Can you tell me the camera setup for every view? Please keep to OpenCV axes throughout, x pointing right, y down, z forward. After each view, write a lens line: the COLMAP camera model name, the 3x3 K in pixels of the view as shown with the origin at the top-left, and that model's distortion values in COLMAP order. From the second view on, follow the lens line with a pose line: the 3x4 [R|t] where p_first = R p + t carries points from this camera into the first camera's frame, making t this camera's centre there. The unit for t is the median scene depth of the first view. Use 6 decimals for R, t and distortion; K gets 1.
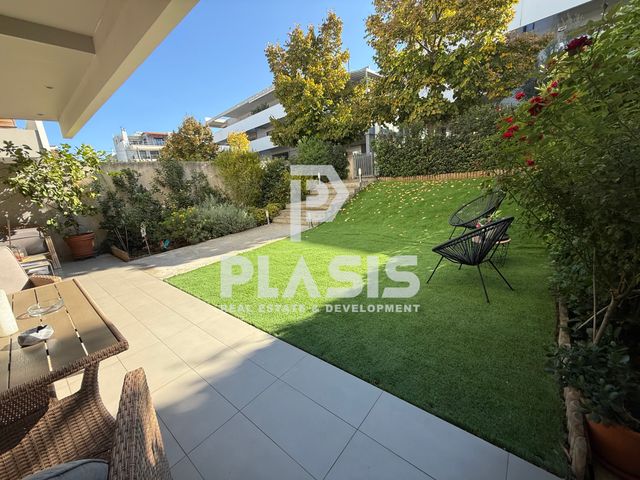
lens RADIAL K [[256.2, 0, 320.0], [0, 256.2, 240.0], [0, 0, 1]] dist [0.000616, -0.000268]
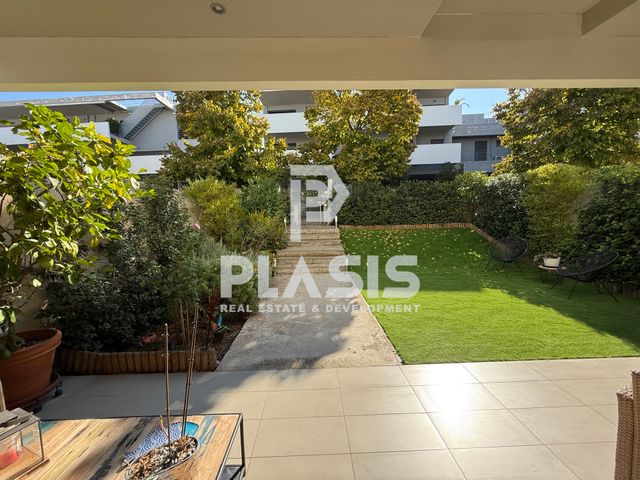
lens RADIAL K [[256.2, 0, 320.0], [0, 256.2, 240.0], [0, 0, 1]] dist [0.000616, -0.000268]
pose [[0.752733, 0.009533, 0.658257, -0.579751], [0.112245, 0.983396, -0.142597, -0.040719], [-0.648686, 0.181224, 0.739165, 0.287342]]
